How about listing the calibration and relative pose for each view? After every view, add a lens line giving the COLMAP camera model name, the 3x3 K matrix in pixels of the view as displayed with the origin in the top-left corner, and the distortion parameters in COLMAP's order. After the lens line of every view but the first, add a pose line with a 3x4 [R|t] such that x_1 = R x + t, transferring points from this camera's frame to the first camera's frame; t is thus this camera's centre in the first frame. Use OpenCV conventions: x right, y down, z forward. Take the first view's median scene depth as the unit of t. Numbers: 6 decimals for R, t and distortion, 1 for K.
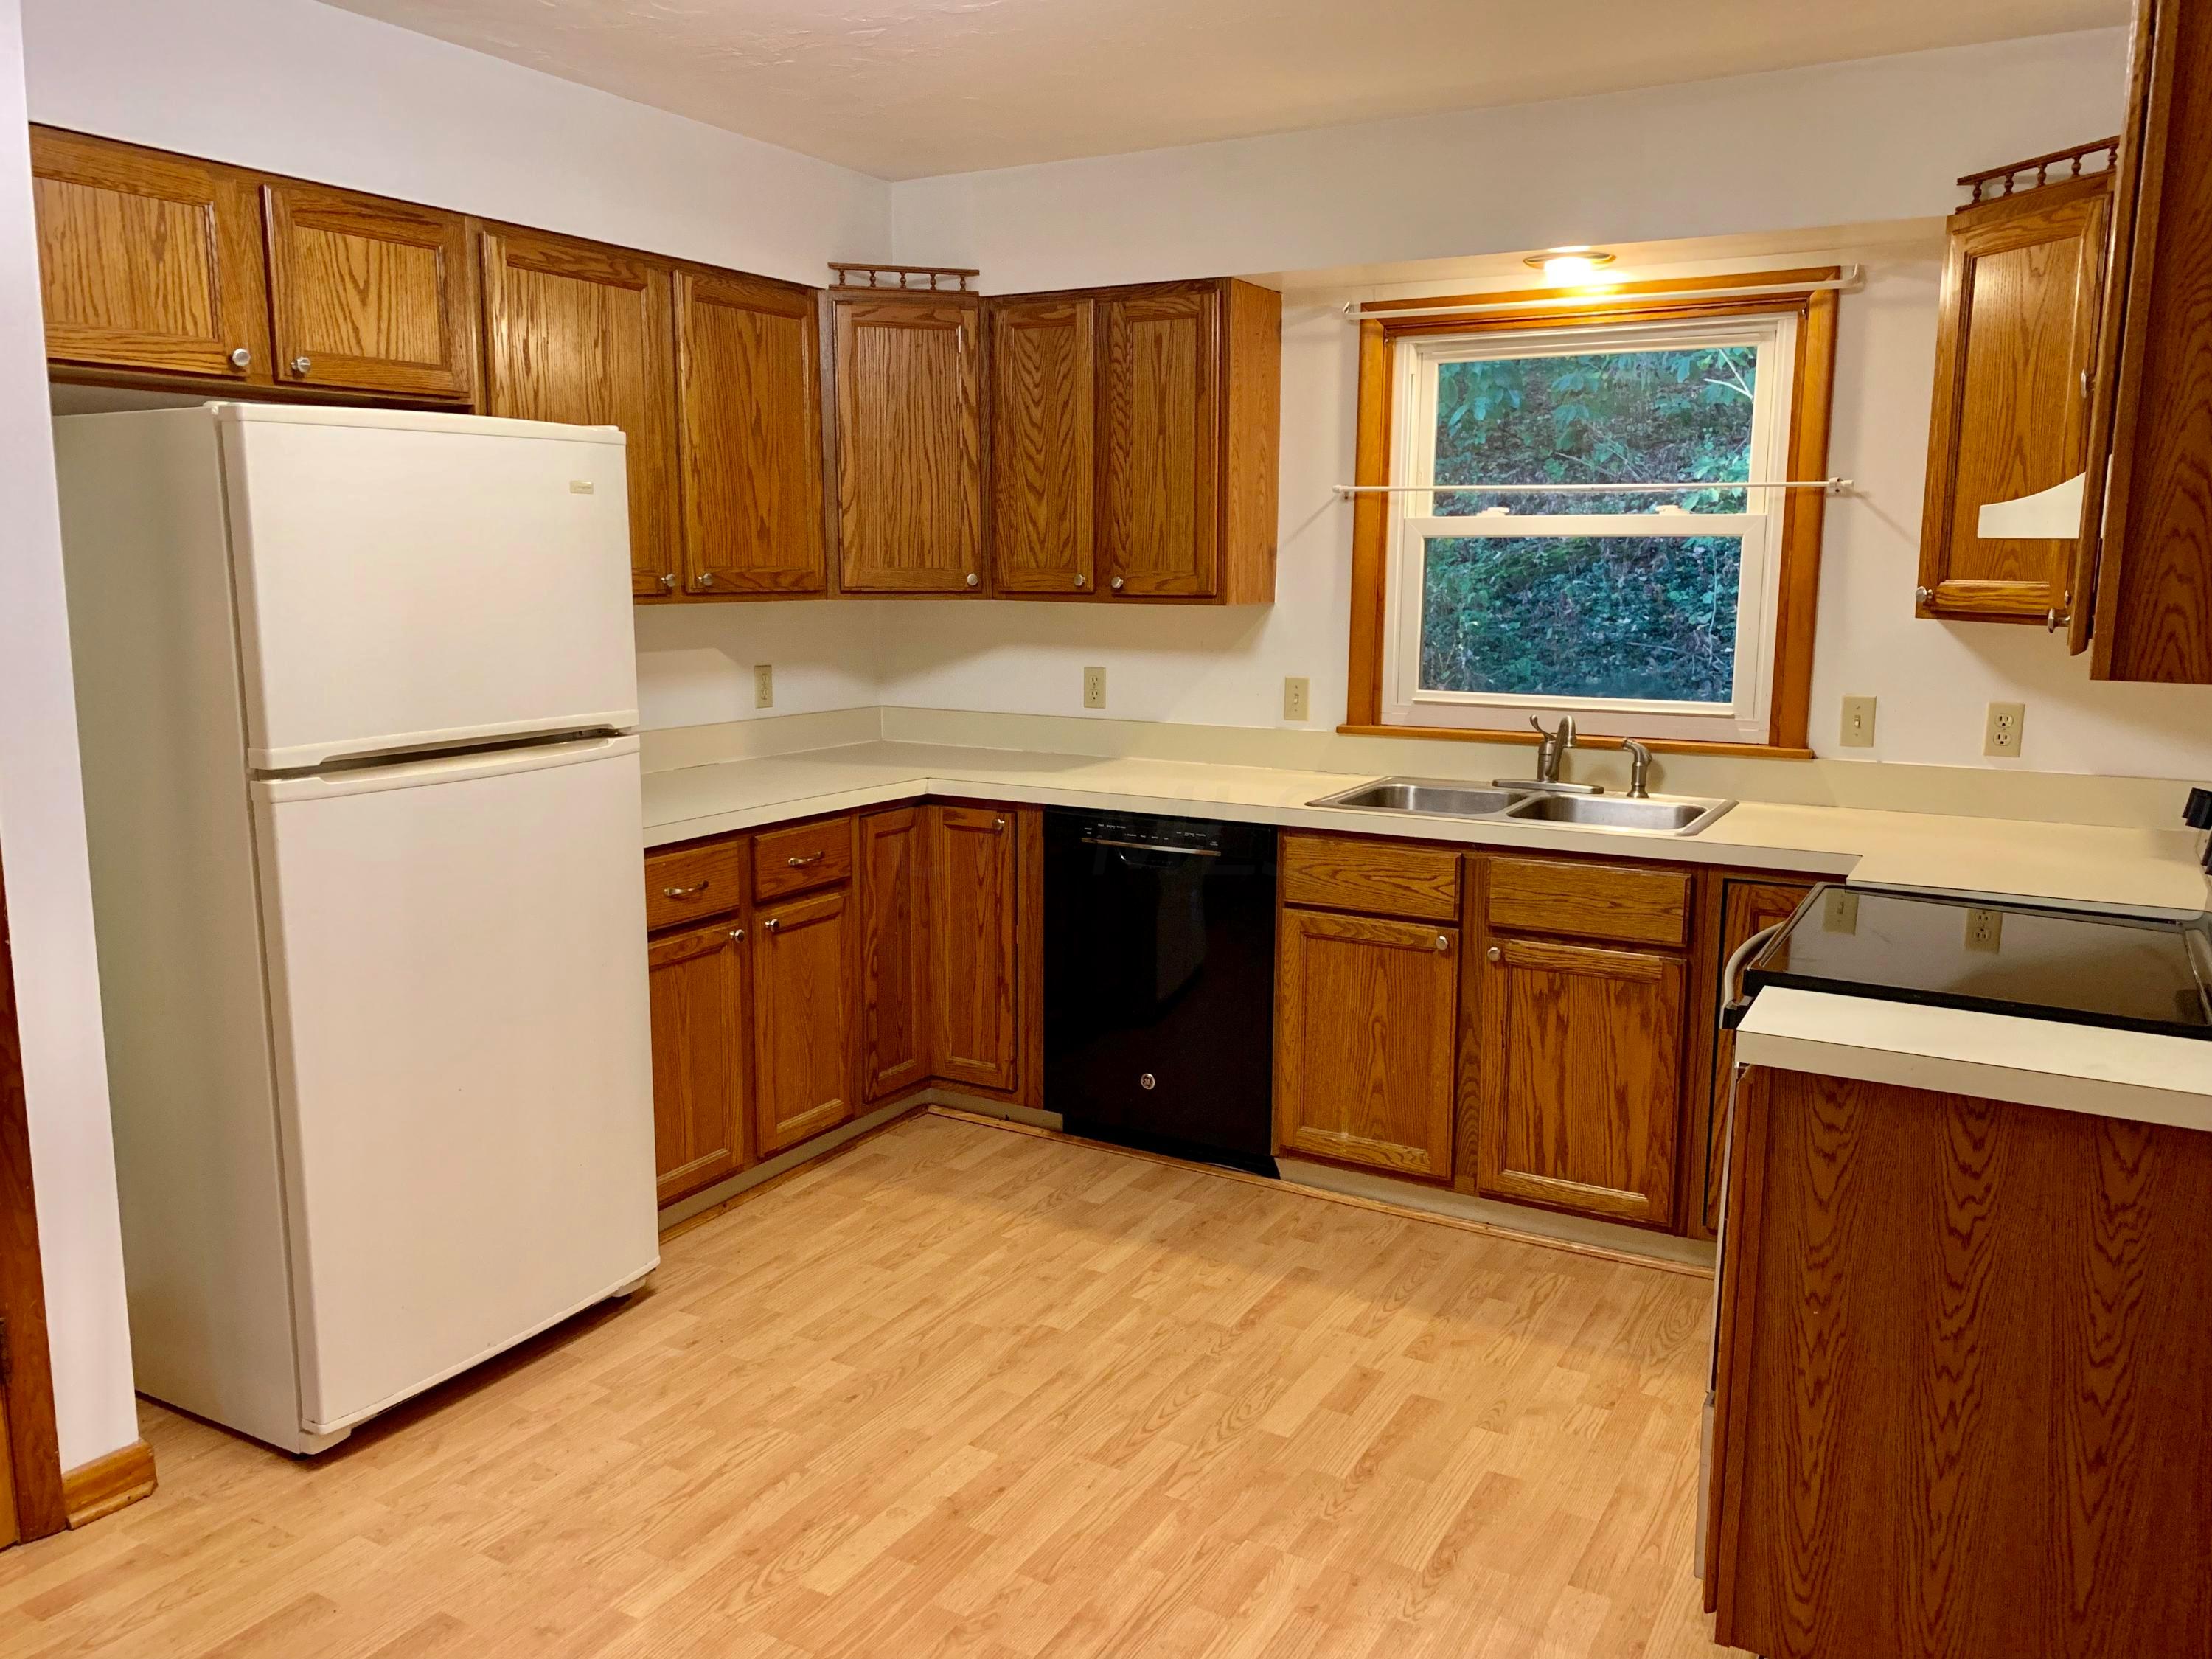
lens RADIAL K [[1692.1, 0, 1110.9], [0, 1692.1, 818.0], [0, 0, 1]] dist [0.087258, -0.135872]
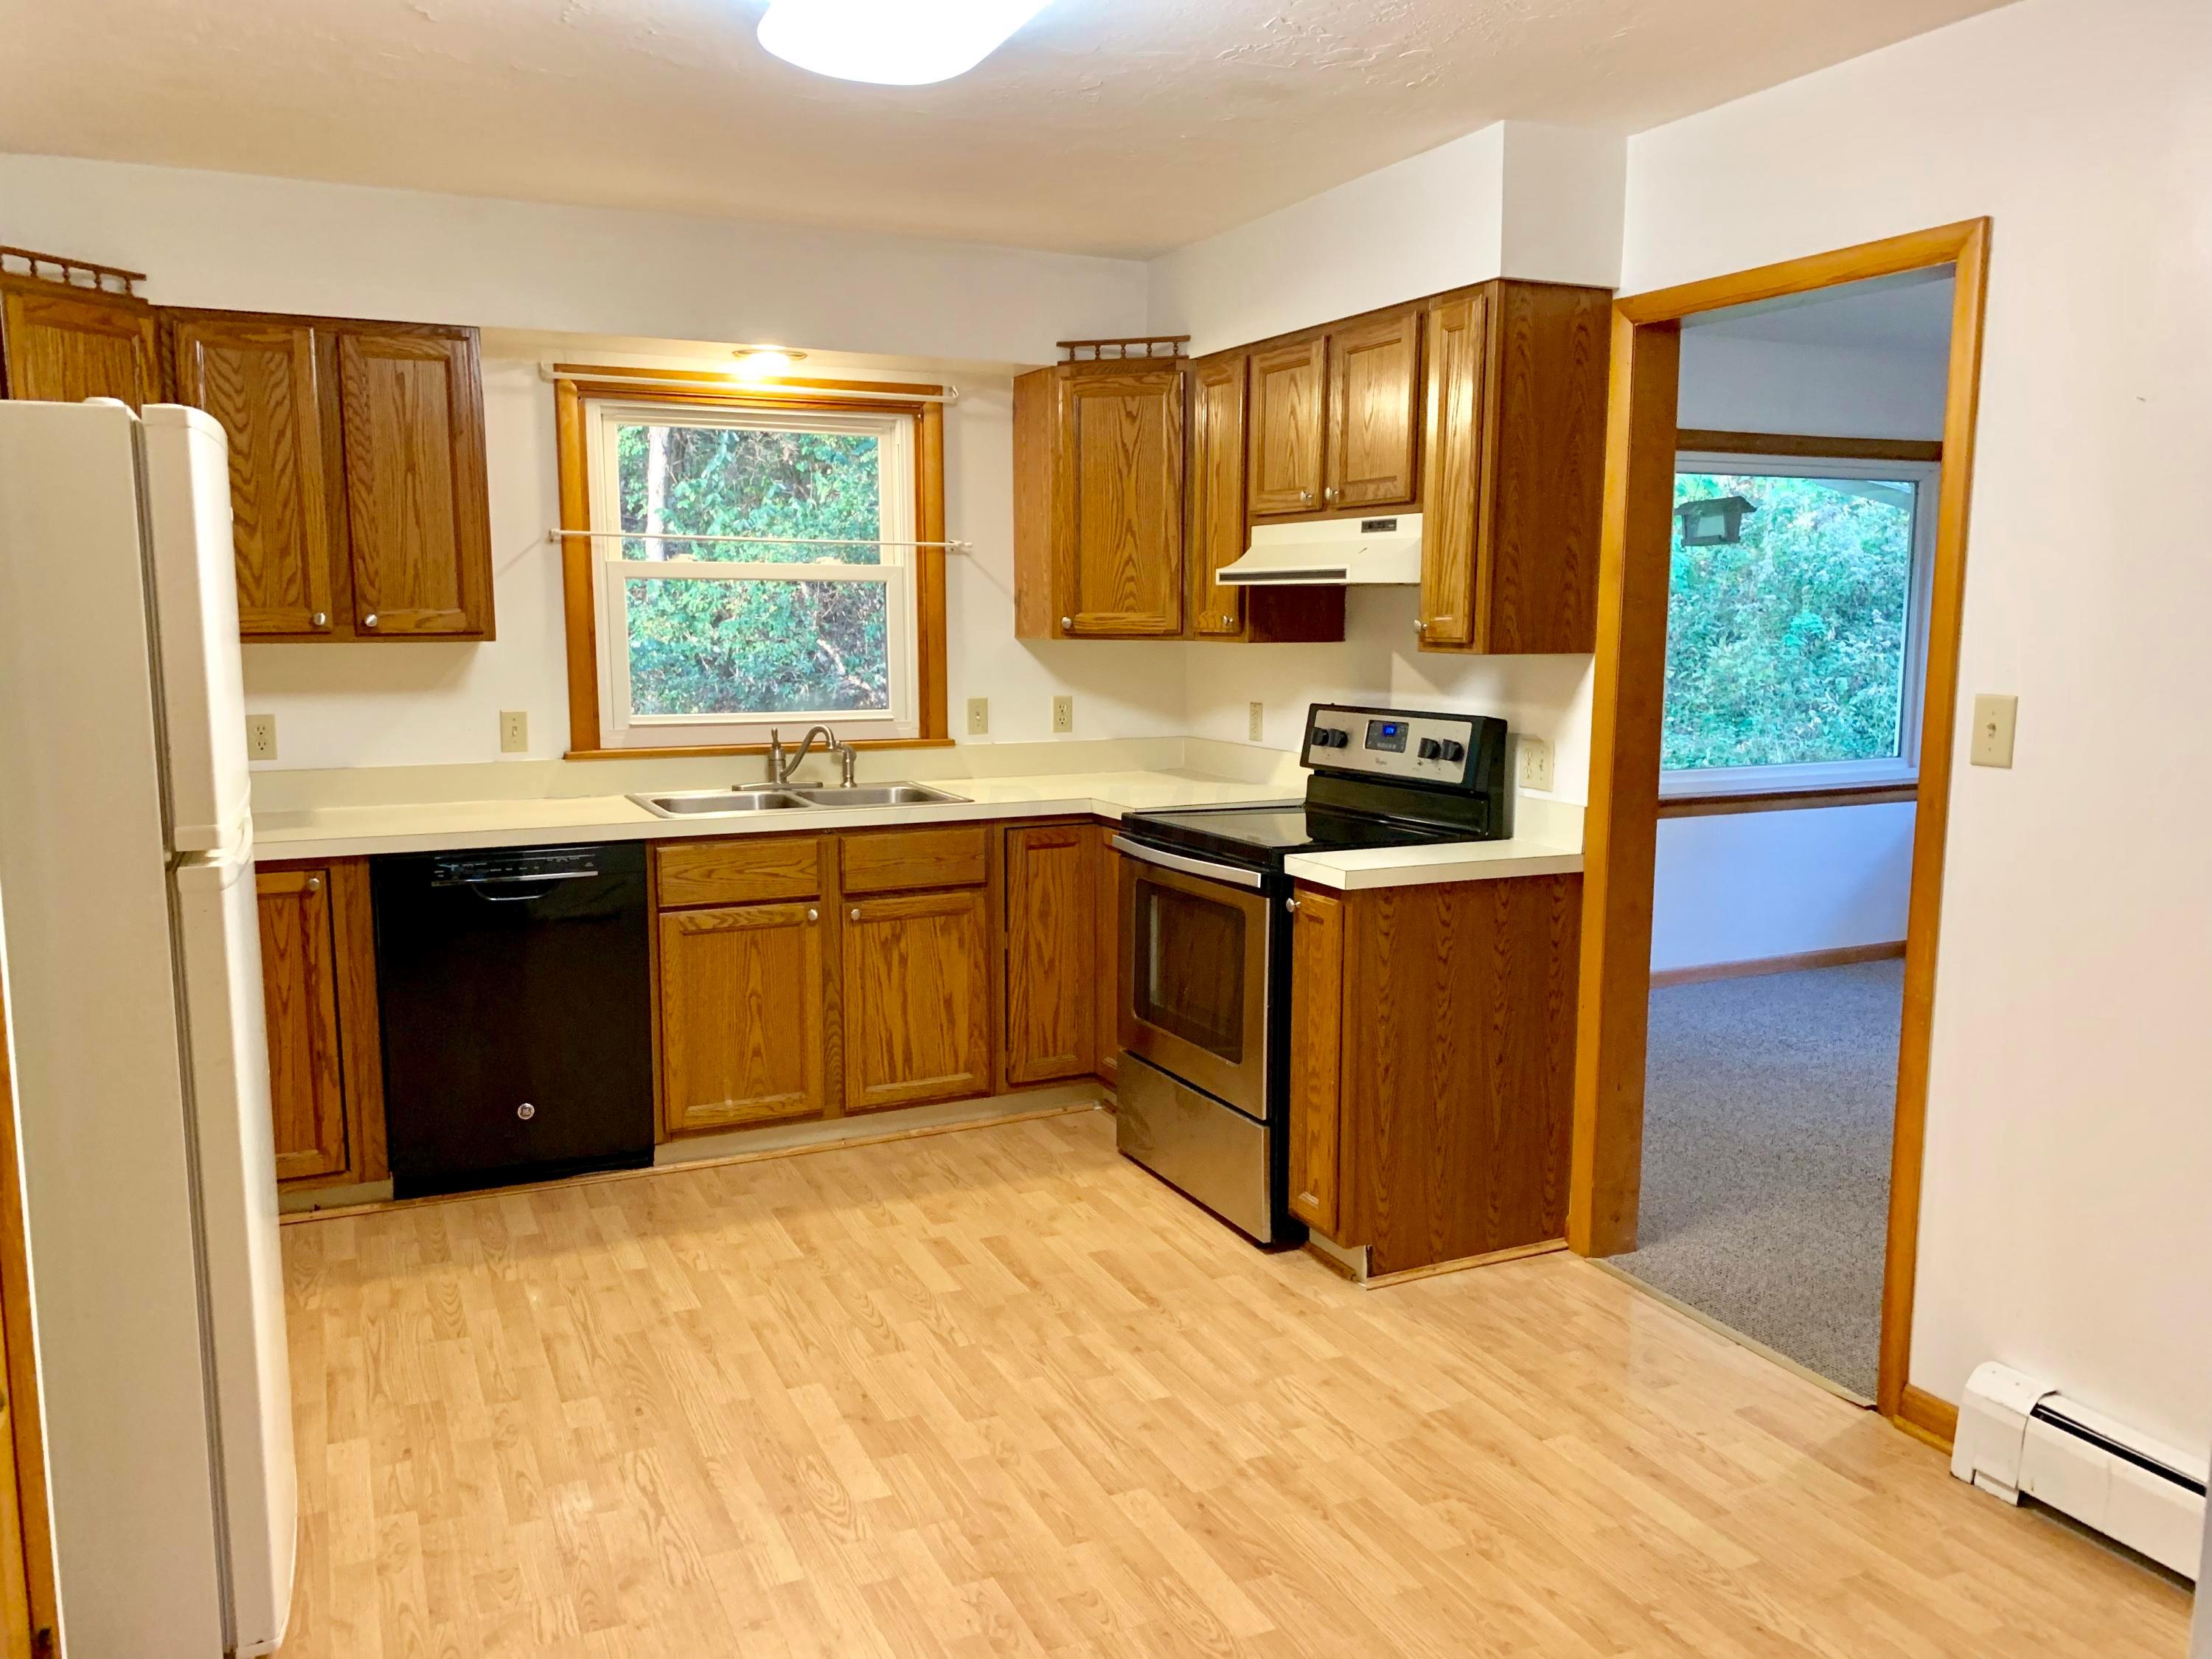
lens RADIAL K [[1680.2, 0, 1106.0], [0, 1680.2, 829.5], [0, 0, 1]] dist [0.091410, -0.143236]
pose [[0.576860, -0.113183, 0.808964, -0.629033], [0.130407, 0.990412, 0.045578, -0.013186], [-0.806366, 0.079202, 0.586089, 0.120864]]
